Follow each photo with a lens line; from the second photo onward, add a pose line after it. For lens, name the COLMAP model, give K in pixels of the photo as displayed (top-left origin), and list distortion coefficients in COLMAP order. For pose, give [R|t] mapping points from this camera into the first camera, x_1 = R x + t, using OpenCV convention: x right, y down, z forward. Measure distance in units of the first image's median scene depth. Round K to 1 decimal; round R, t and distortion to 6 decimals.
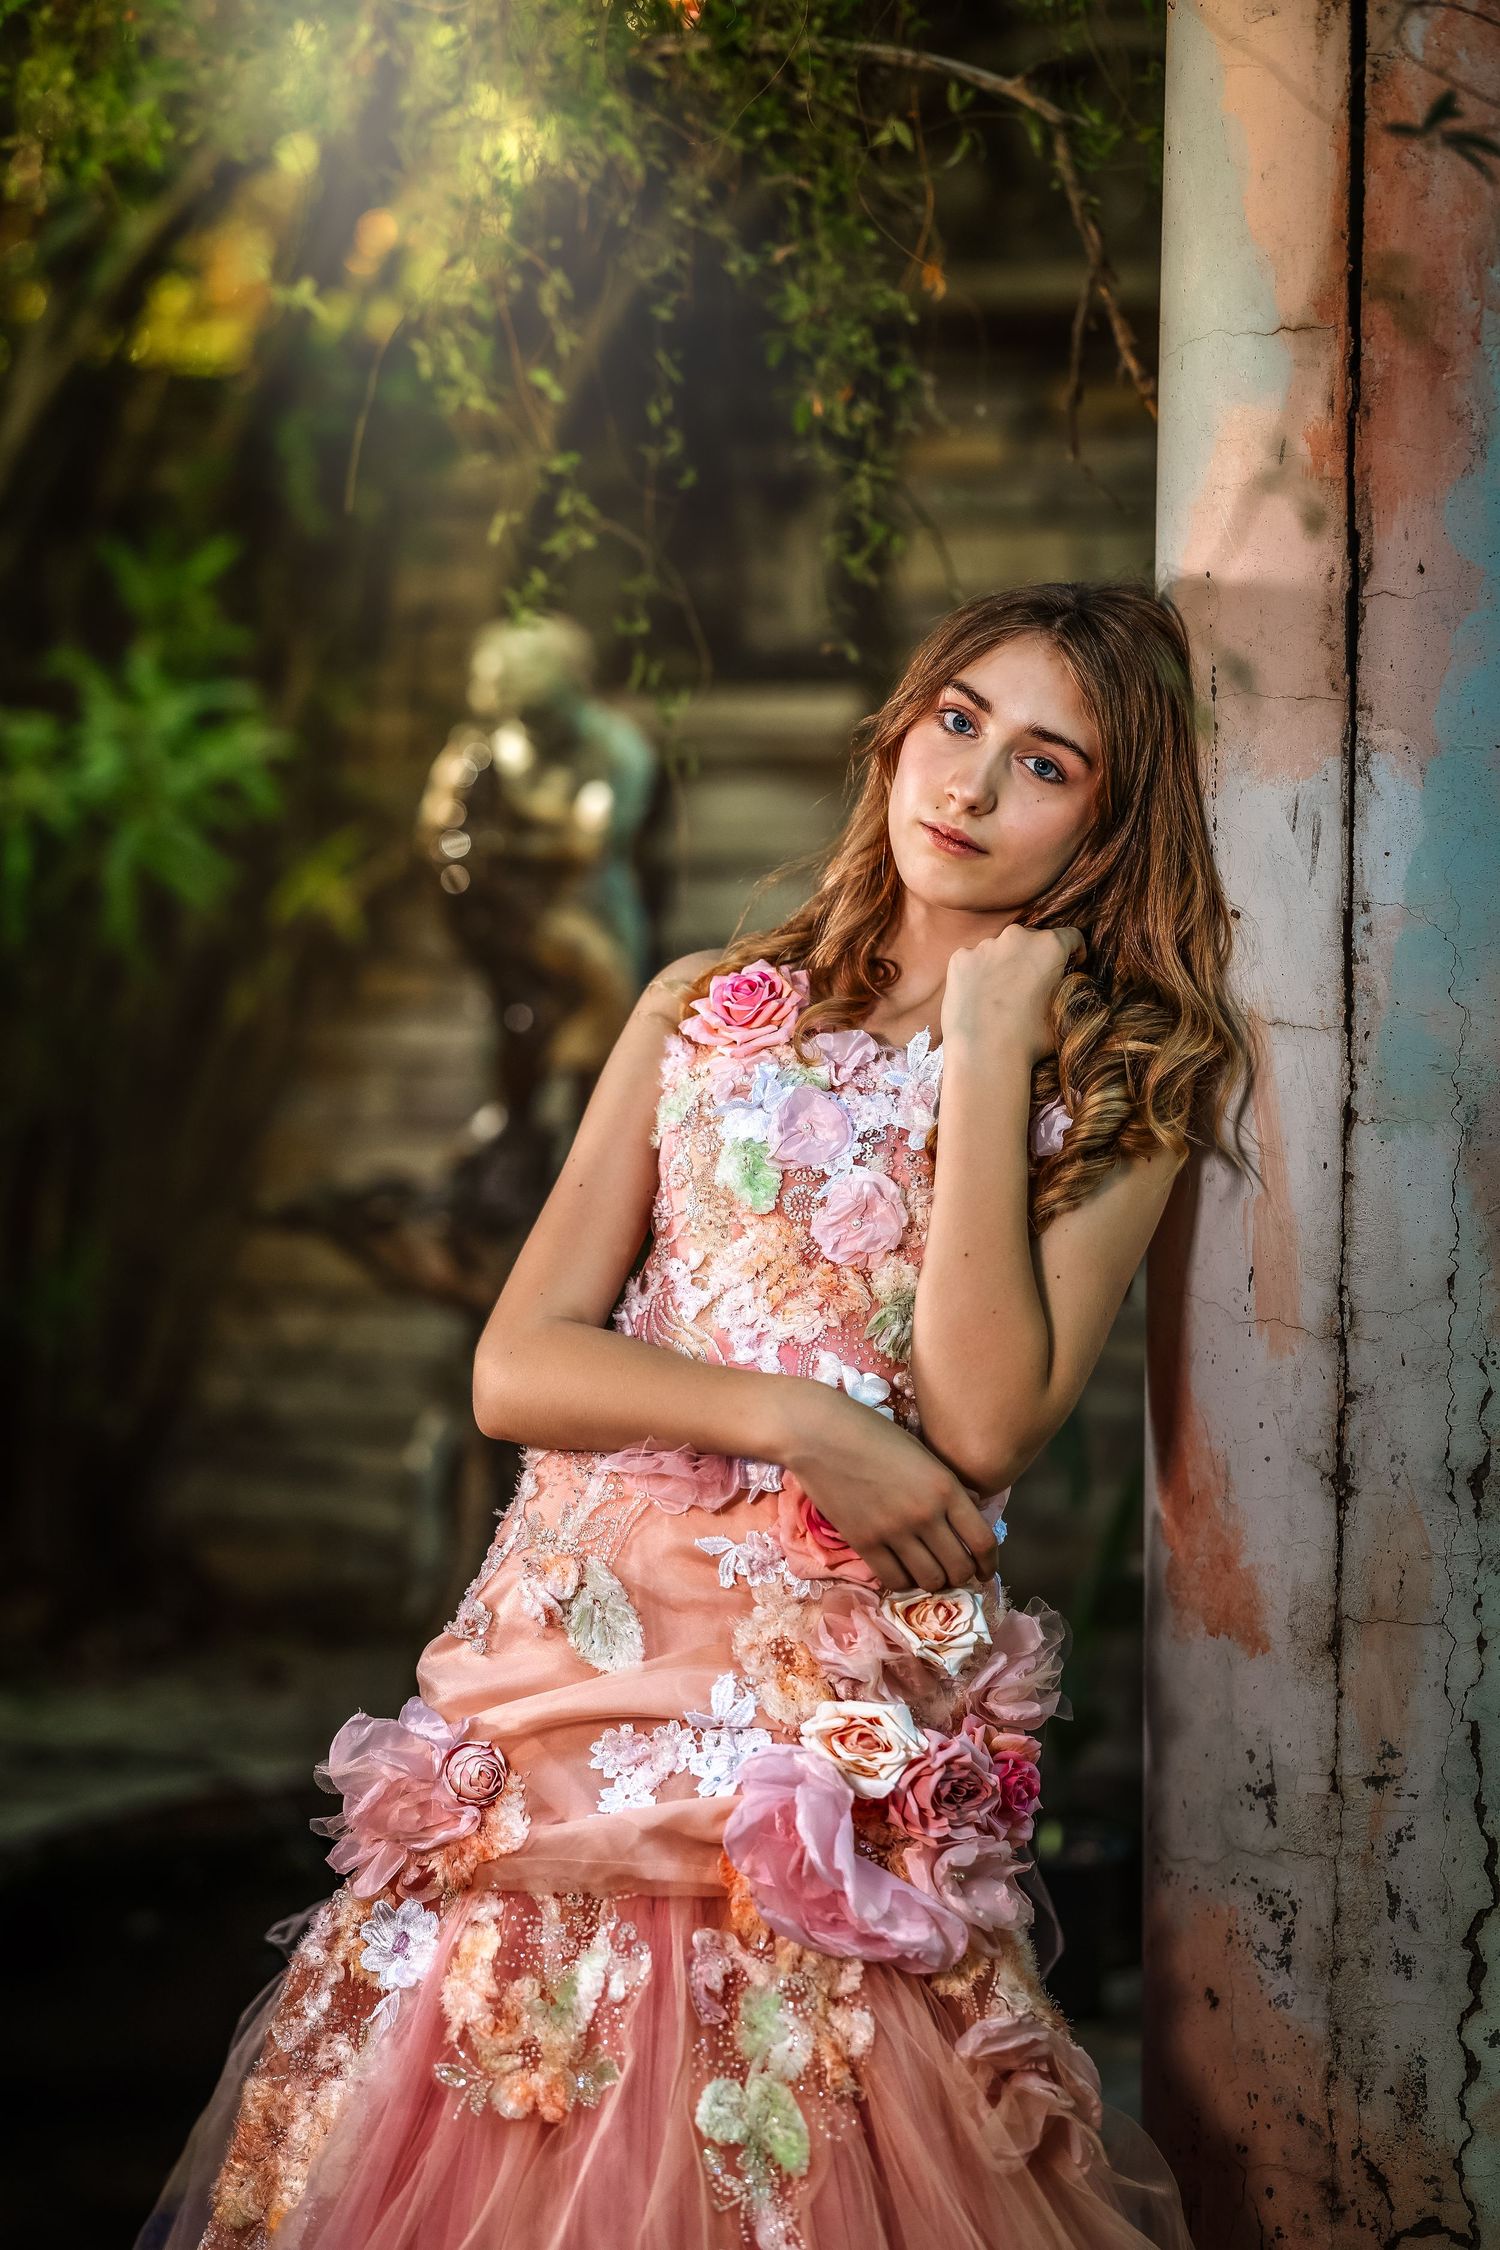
lens RADIAL K [[6156.3, 0, 750.0], [0, 6156.3, 1125.0], [0, 0, 1]] dist [0.021534, 0.390384]
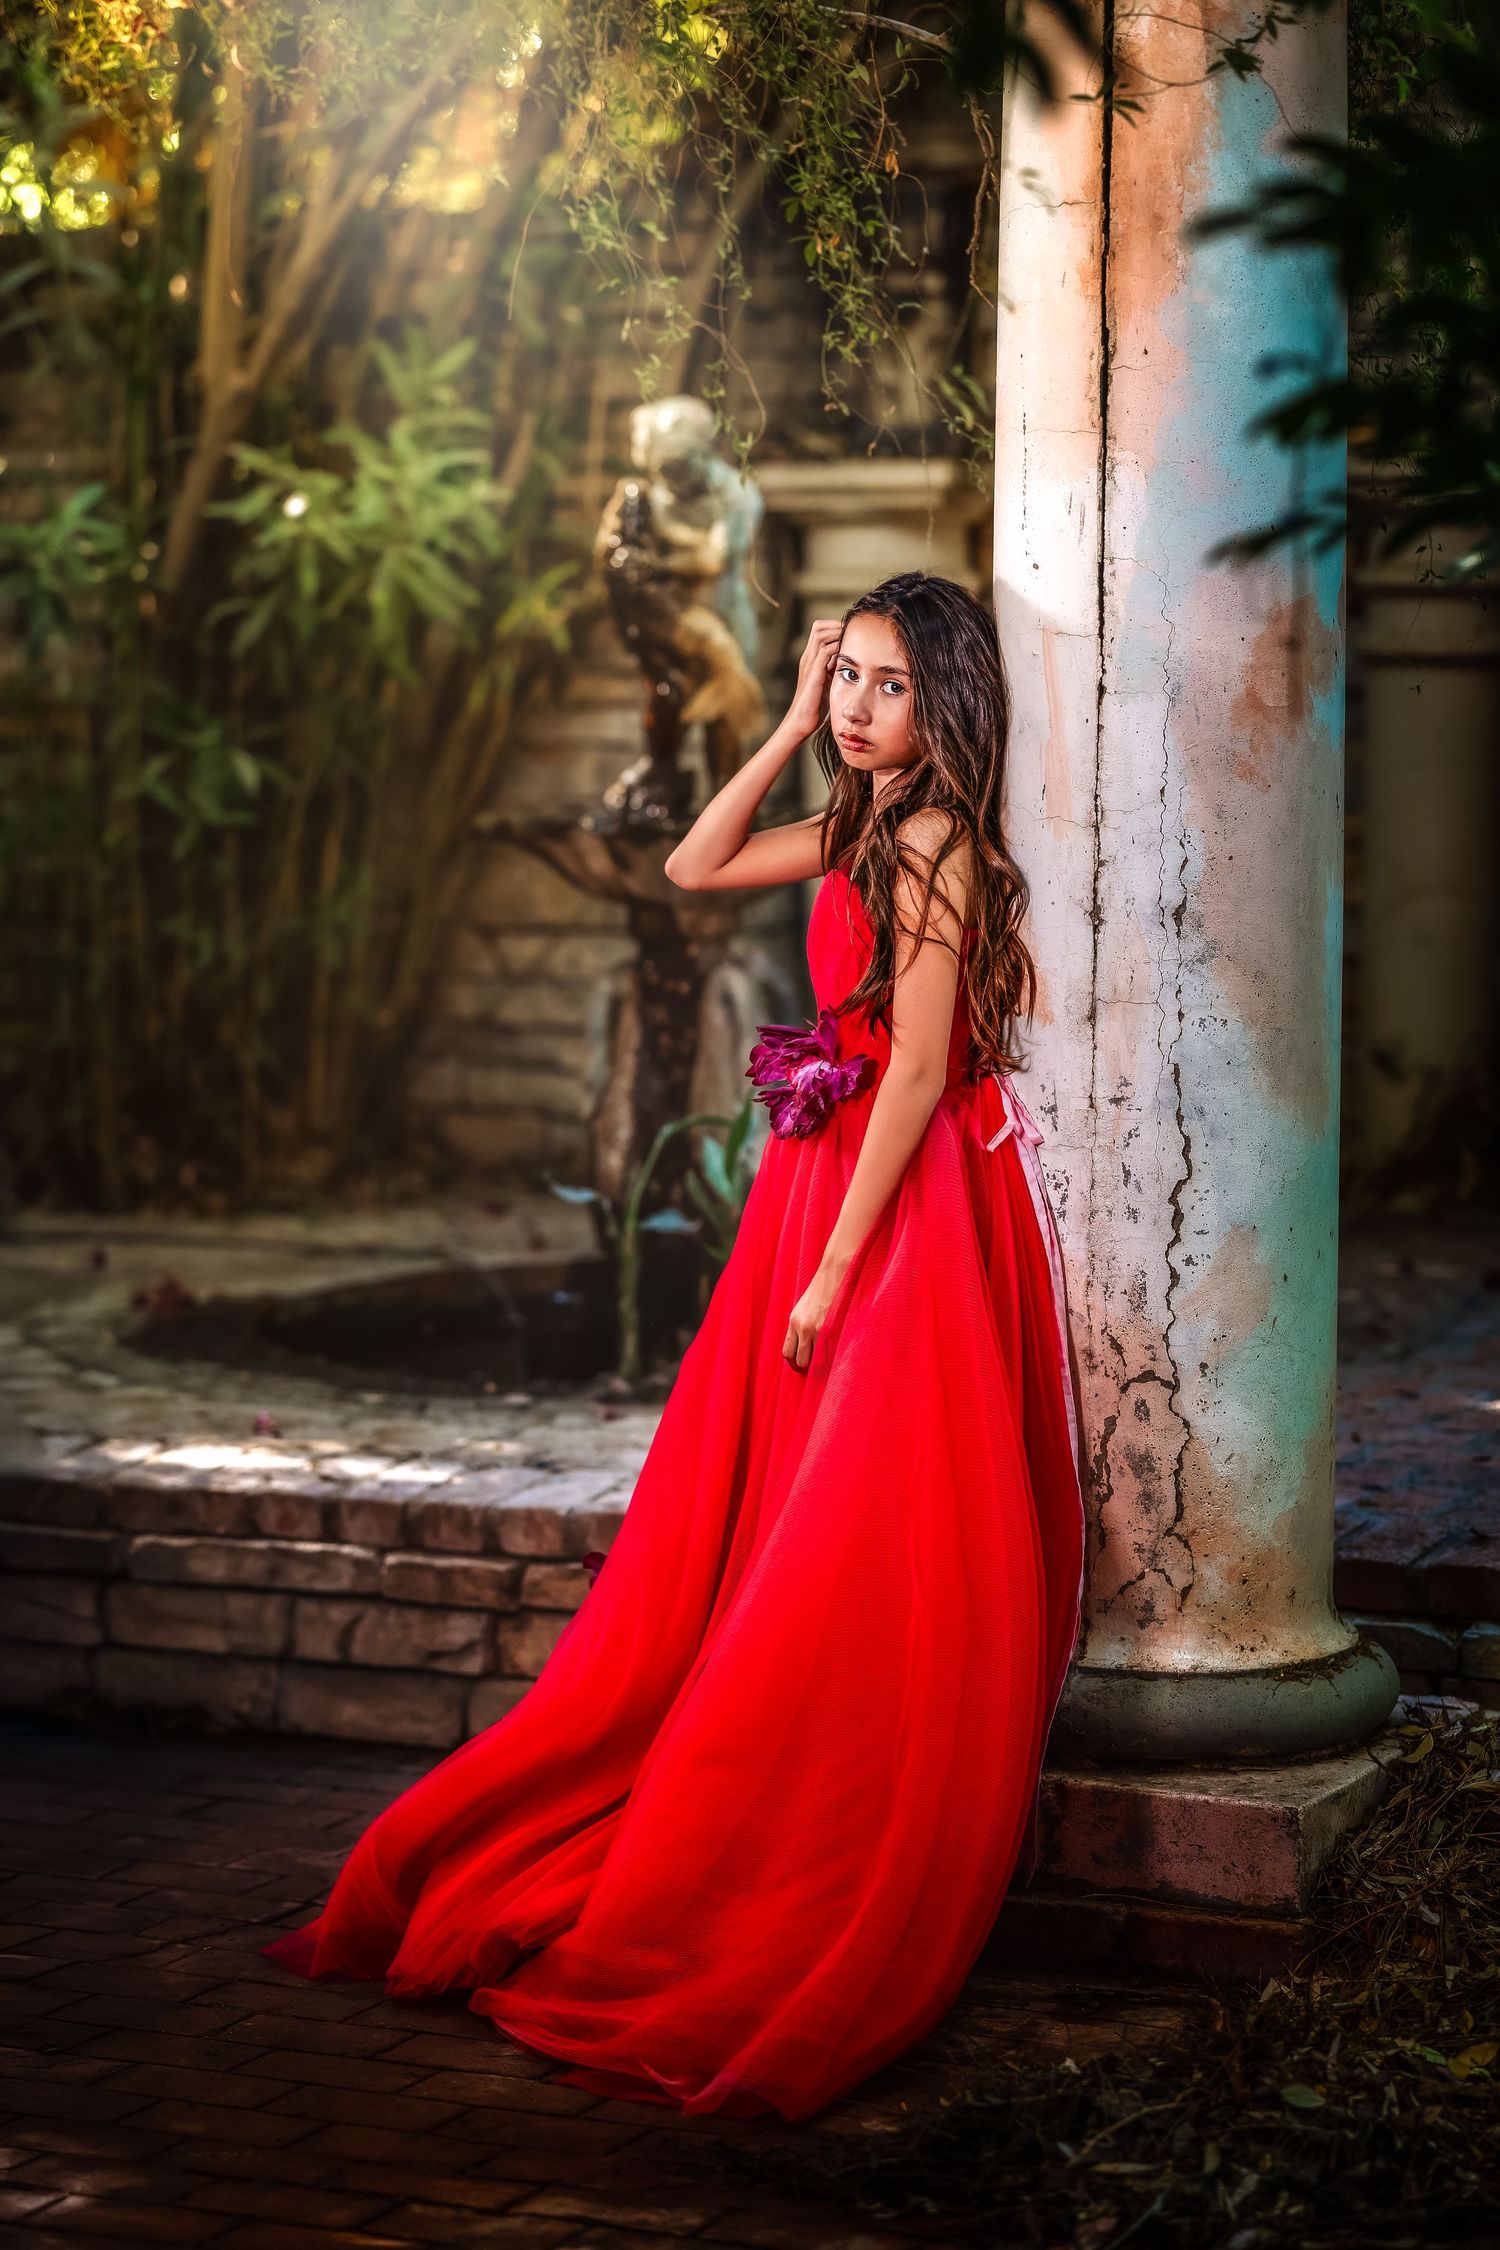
lens RADIAL K [[6156.3, 0, 750.0], [0, 6156.3, 1125.0], [0, 0, 1]] dist [0.021534, 0.390384]
pose [[0.998605, 0.009189, -0.051989, 0.089432], [-0.007702, 0.999557, 0.028744, 0.066800], [0.052231, -0.028303, 0.998234, -0.625511]]
